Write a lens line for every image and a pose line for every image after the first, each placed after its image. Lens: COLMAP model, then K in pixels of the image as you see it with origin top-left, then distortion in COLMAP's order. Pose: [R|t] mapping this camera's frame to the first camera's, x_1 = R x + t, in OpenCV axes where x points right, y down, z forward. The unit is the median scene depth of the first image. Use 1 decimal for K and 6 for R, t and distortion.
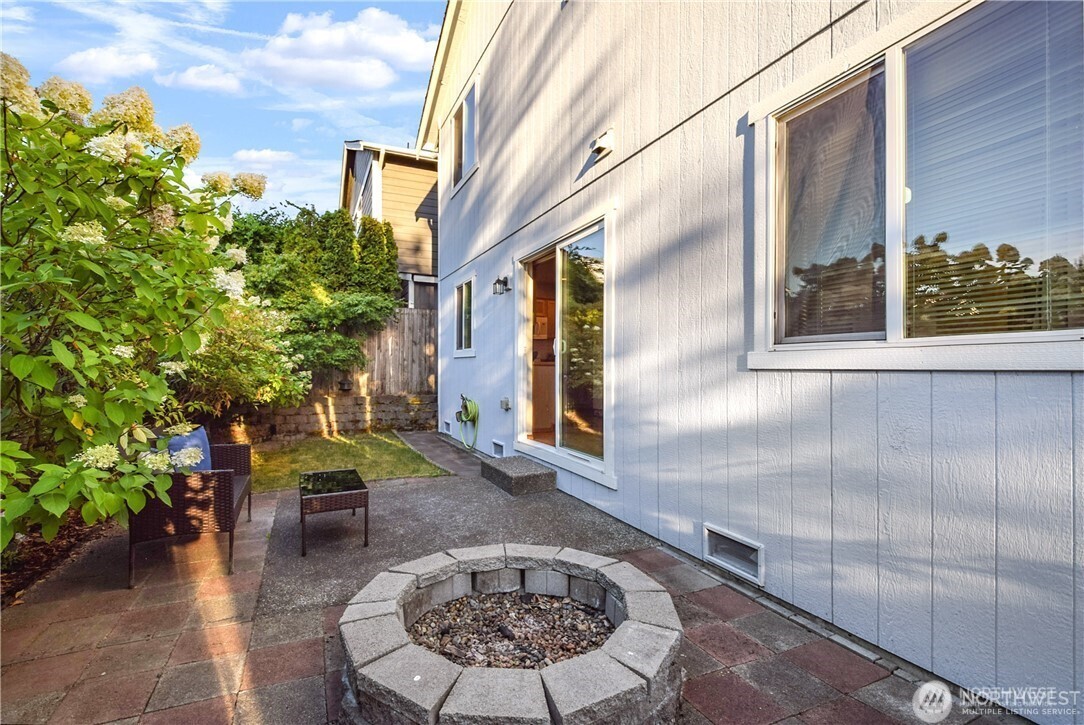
lens RADIAL K [[482.0, 0, 537.7], [0, 482.0, 359.7], [0, 0, 1]] dist [0.009490, -0.021277]
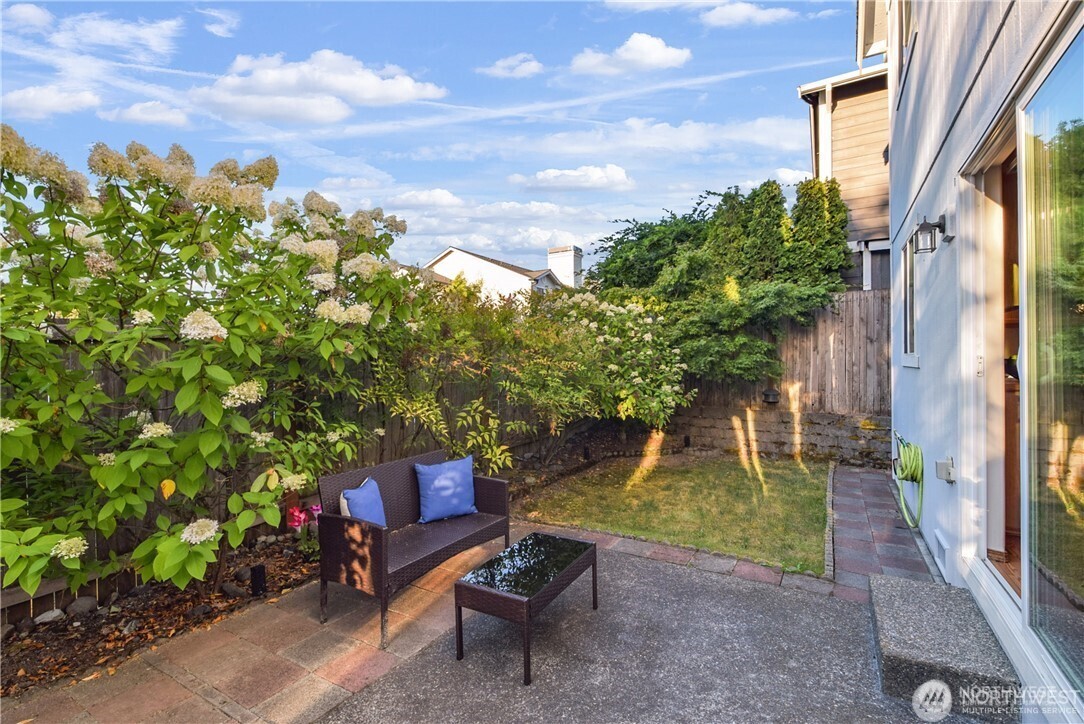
lens RADIAL K [[482.0, 0, 537.7], [0, 482.0, 359.2], [0, 0, 1]] dist [0.009490, -0.021277]
pose [[0.538251, -0.010610, -0.842718, 0.075835], [0.024673, 0.999691, 0.003172, -0.022112], [0.842423, -0.022500, 0.538346, 0.234485]]
